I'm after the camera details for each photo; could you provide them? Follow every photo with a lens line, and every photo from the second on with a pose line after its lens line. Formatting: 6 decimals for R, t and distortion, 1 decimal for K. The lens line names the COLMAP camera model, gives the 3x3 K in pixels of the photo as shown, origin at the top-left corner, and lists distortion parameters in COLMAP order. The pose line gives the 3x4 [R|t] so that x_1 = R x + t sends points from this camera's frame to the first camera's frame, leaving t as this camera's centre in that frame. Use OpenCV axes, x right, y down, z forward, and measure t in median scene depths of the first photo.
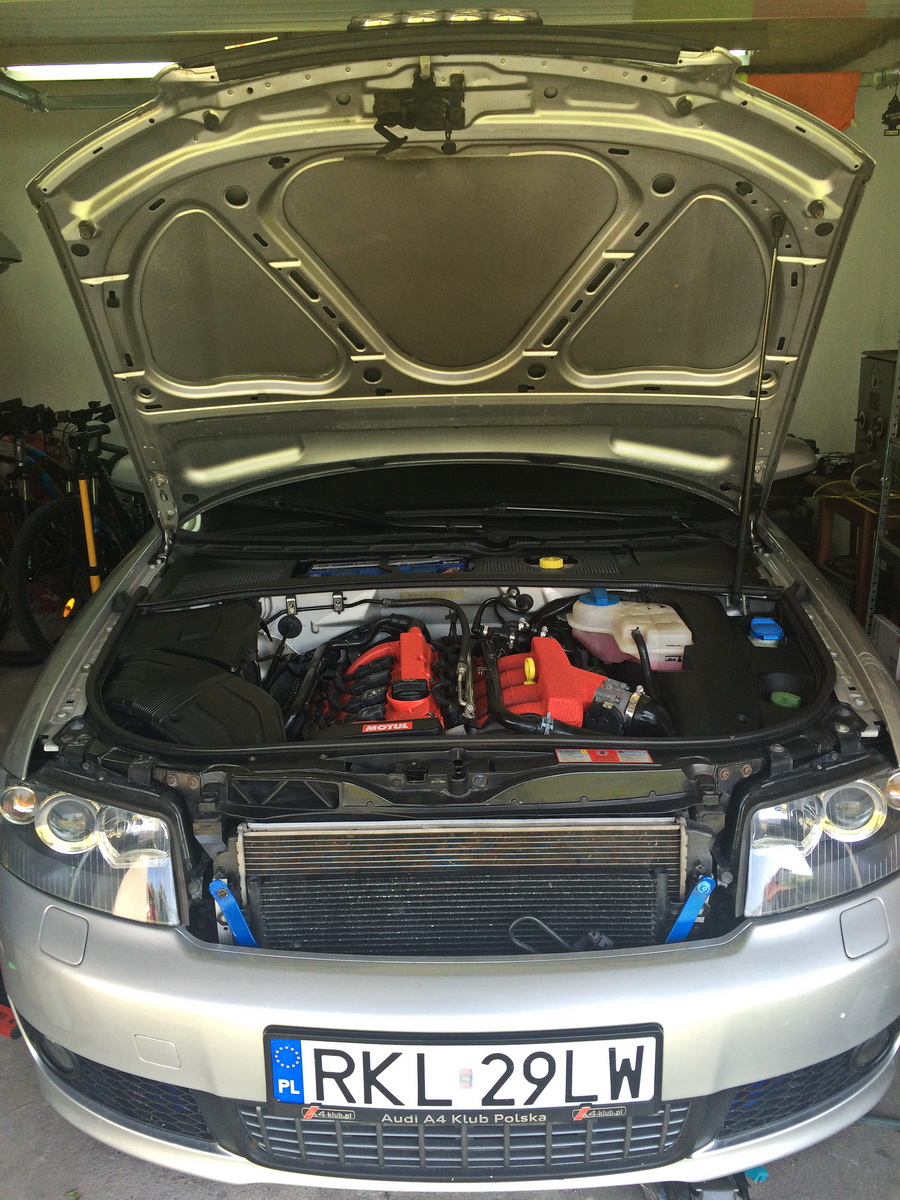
lens RADIAL K [[990.8, 0, 450.0], [0, 990.8, 600.0], [0, 0, 1]] dist [0.035864, 0.003718]
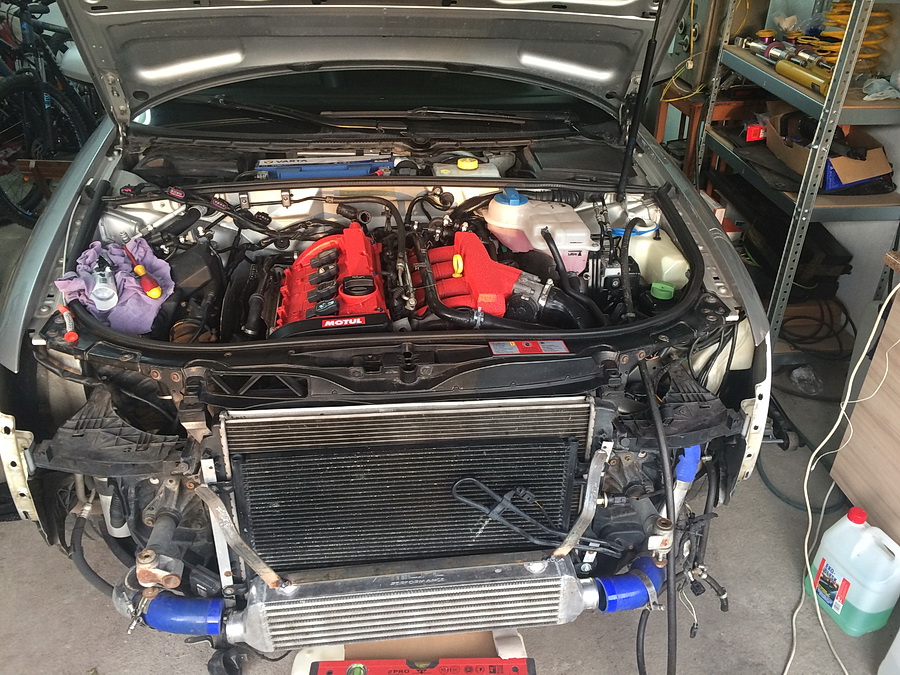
lens RADIAL K [[753.6, 0, 438.2], [0, 753.6, 333.9], [0, 0, 1]] dist [0.058005, -0.062195]
pose [[0.992914, -0.018044, 0.117460, -0.052139], [-0.009351, 0.973479, 0.228587, -0.056977], [-0.118470, -0.228065, 0.966411, 0.115698]]
